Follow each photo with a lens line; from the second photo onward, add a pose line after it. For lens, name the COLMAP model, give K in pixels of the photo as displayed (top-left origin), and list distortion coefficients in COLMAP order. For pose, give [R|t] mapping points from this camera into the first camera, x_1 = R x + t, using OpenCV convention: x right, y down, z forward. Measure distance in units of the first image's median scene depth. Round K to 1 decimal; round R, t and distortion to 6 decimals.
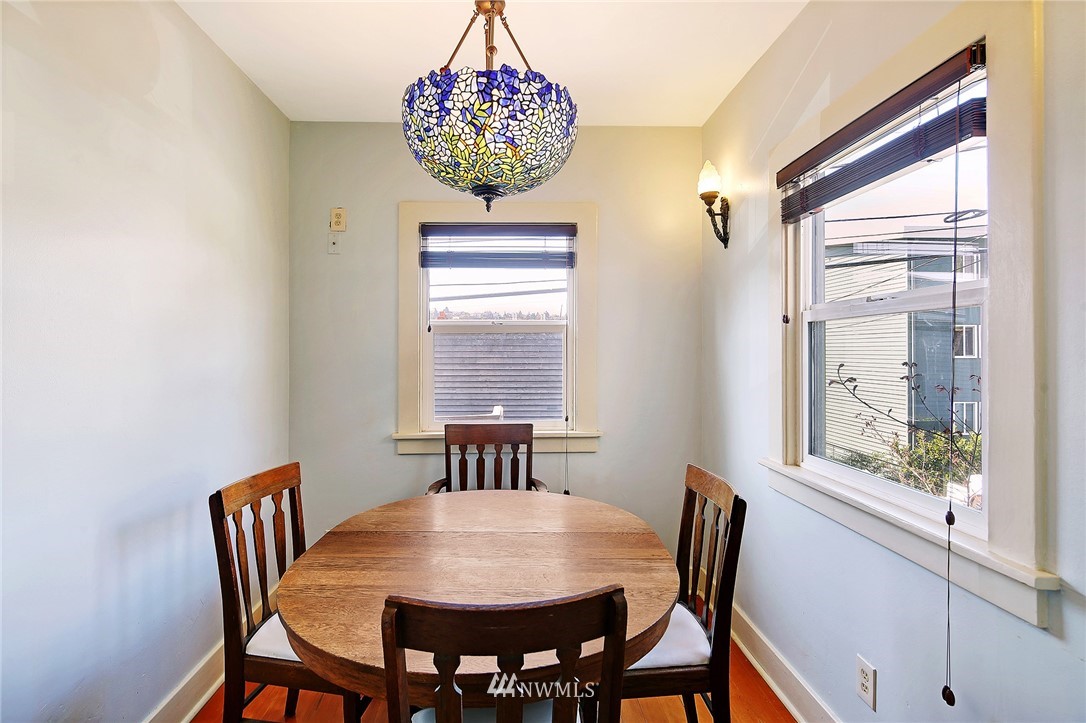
lens RADIAL K [[529.1, 0, 534.7], [0, 529.1, 348.7], [0, 0, 1]] dist [-0.001256, -0.000255]
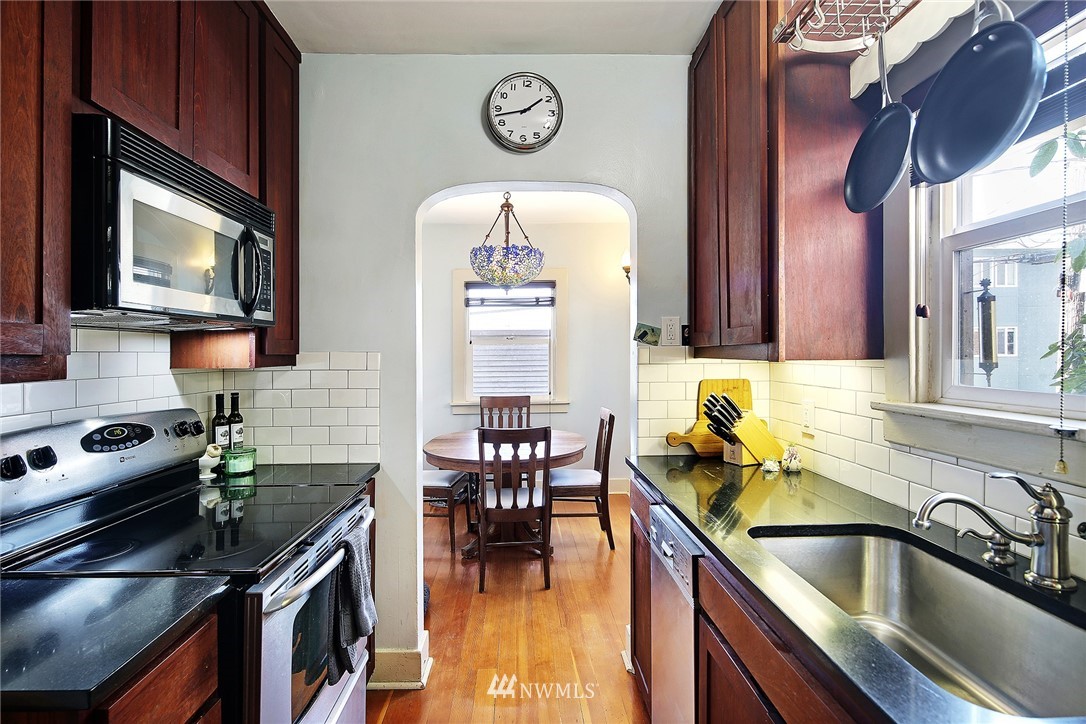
lens RADIAL K [[529.1, 0, 534.7], [0, 529.1, 349.2], [0, 0, 1]] dist [-0.001256, -0.000255]
pose [[0.999824, -0.006301, -0.017666, 0.058965], [0.006165, 0.999951, -0.007740, -0.001301], [0.017714, 0.007629, 0.999814, -1.033234]]
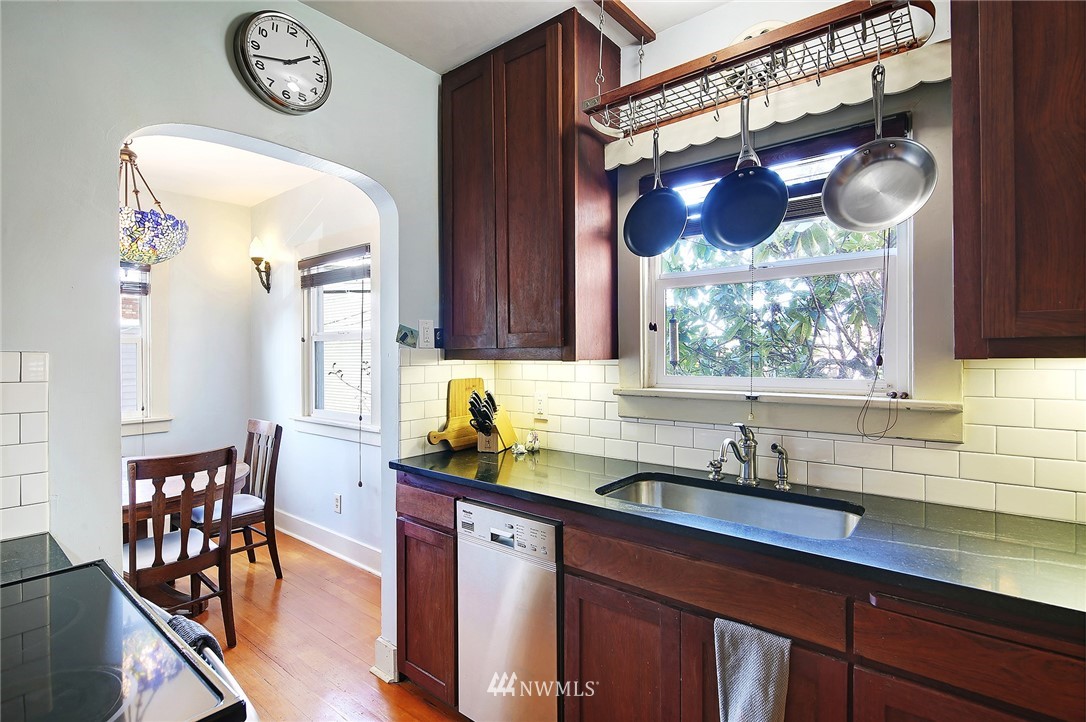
lens RADIAL K [[523.9, 0, 539.8], [0, 523.9, 352.2], [0, 0, 1]] dist [-0.001026, -0.000307]
pose [[0.668501, -0.001214, 0.743710, -0.346719], [0.005212, 0.999982, -0.003053, -0.001295], [-0.743693, 0.005917, 0.668495, -0.864284]]
